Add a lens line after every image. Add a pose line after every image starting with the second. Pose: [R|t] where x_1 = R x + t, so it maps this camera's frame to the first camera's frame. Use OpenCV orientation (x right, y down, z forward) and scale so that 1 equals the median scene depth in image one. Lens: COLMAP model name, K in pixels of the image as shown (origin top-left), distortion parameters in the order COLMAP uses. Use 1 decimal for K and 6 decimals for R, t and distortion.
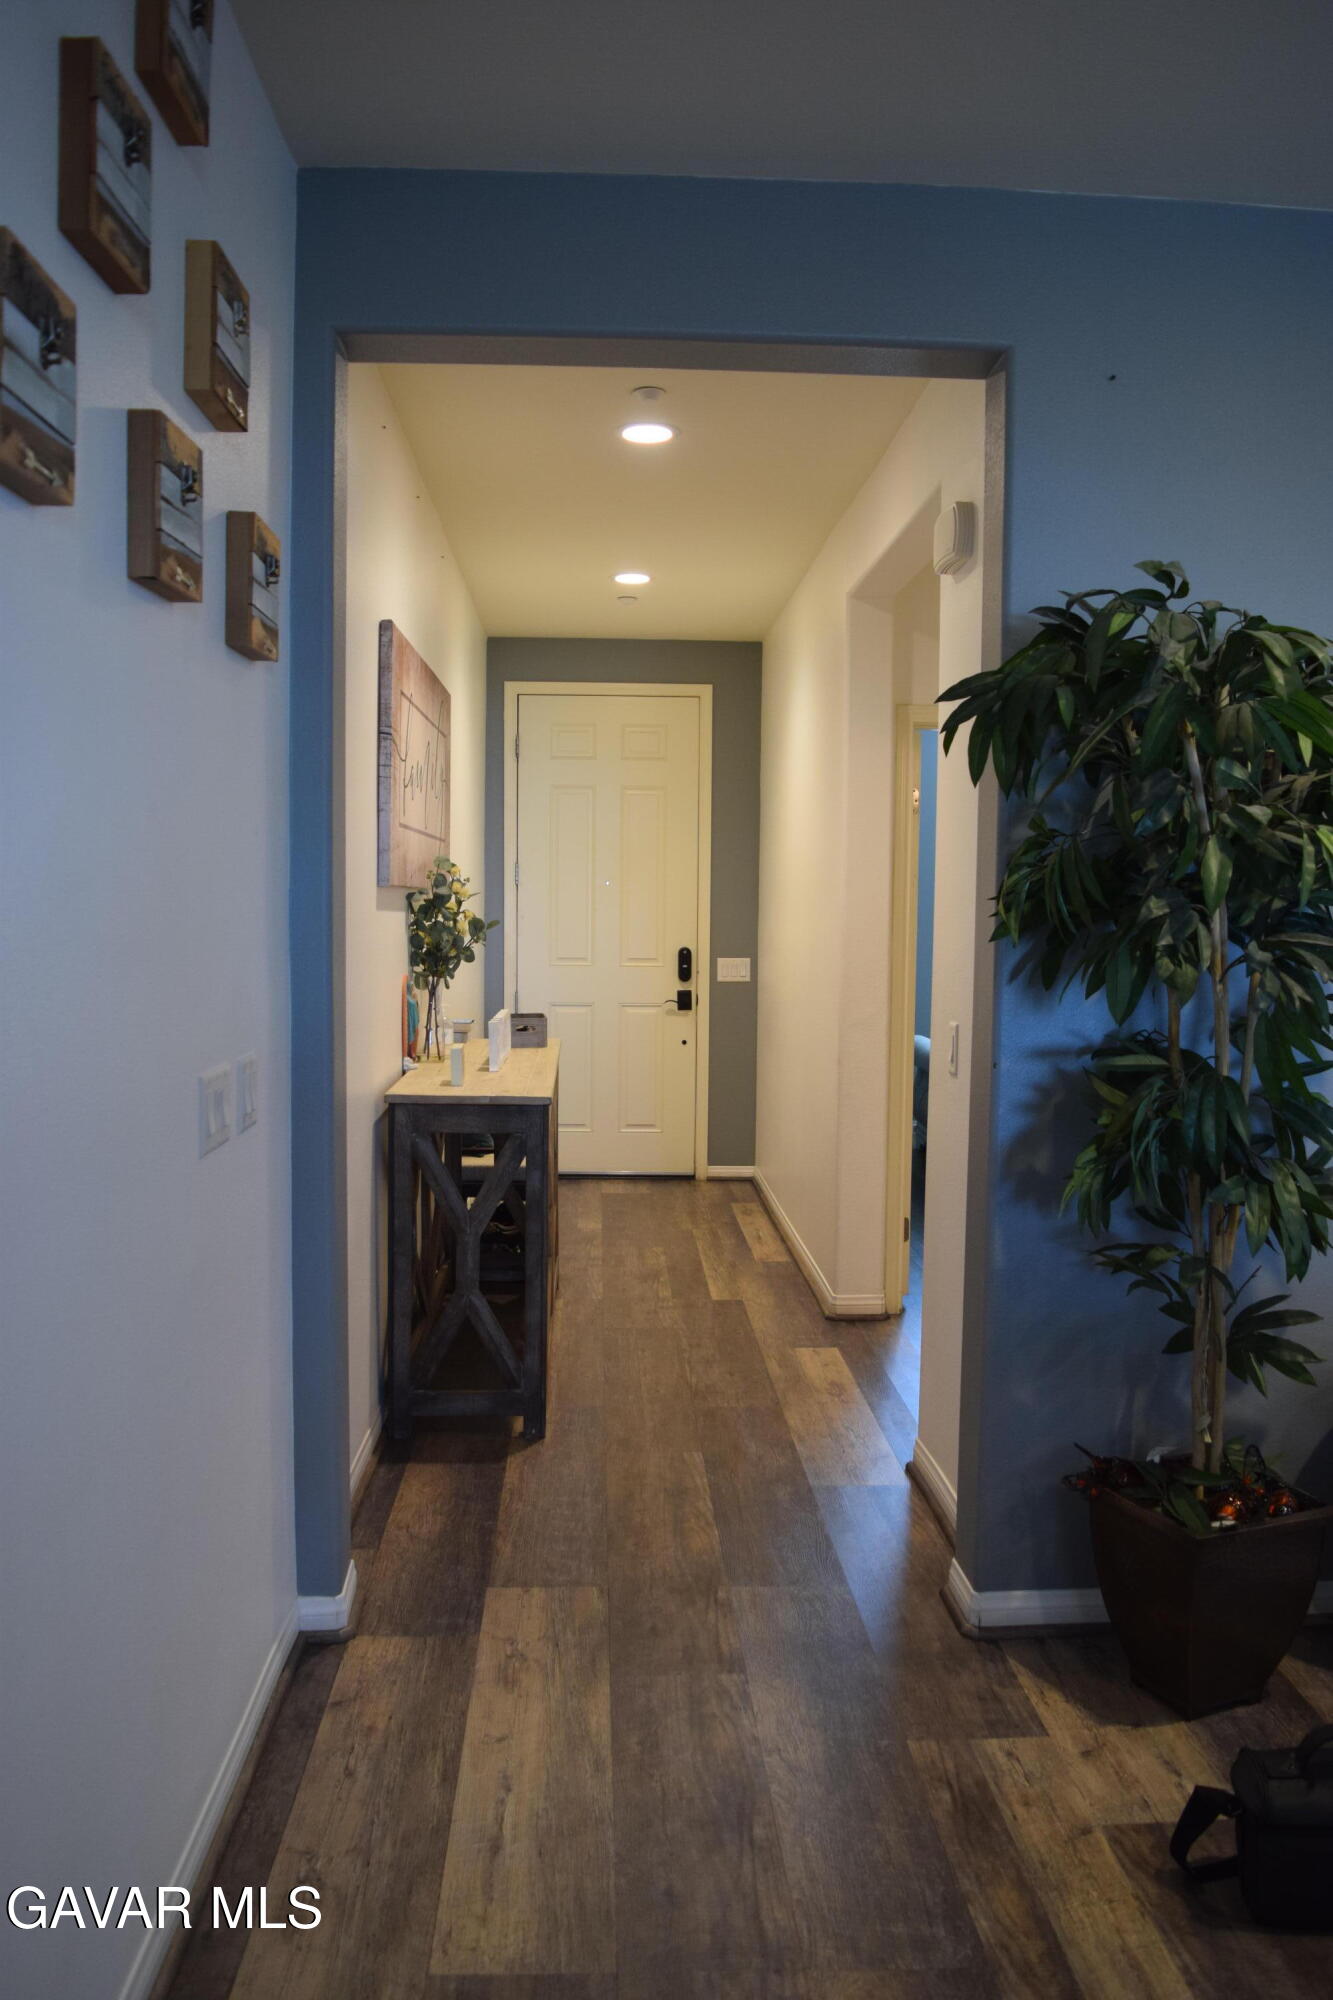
lens RADIAL K [[1566.5, 0, 673.1], [0, 1566.5, 1014.3], [0, 0, 1]] dist [-0.097613, 0.022840]
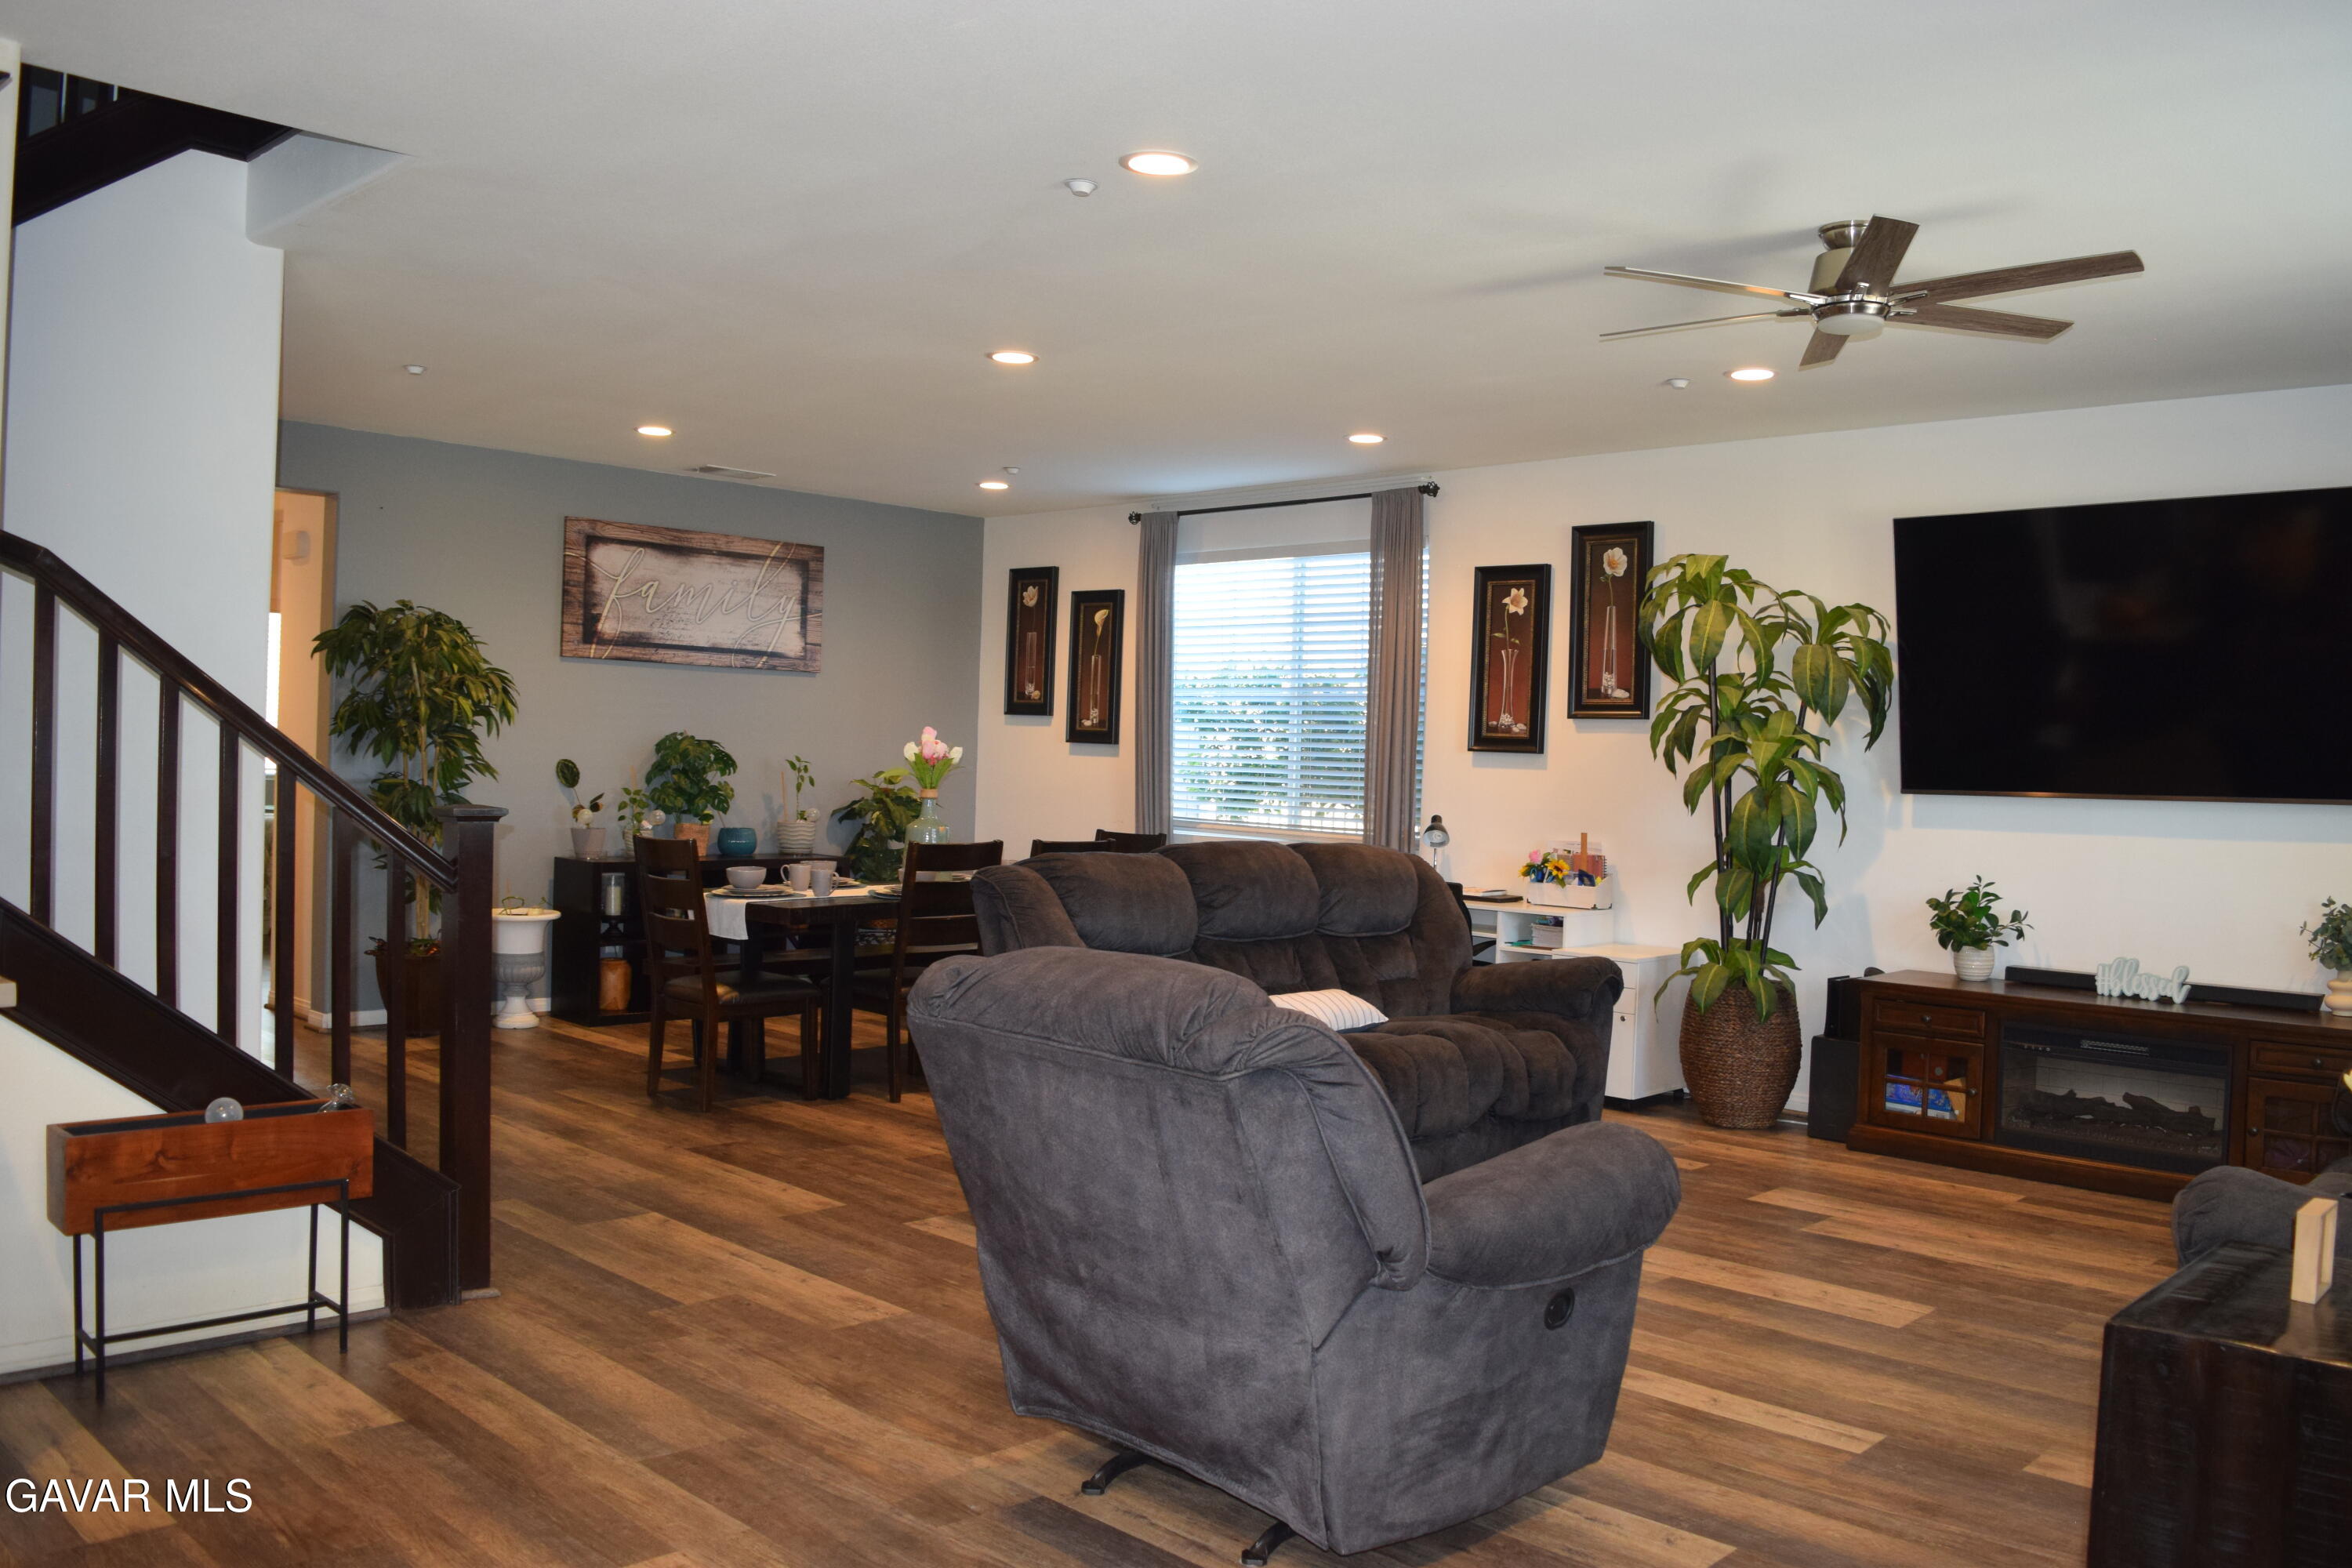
lens RADIAL K [[1842.2, 0, 1189.0], [0, 1842.2, 787.2], [0, 0, 1]] dist [-0.097613, 0.022840]
pose [[0.724867, -0.000221, 0.688888, -0.888037], [0.025818, 0.999306, -0.026846, 0.167255], [-0.688404, 0.037245, 0.724370, -2.287179]]
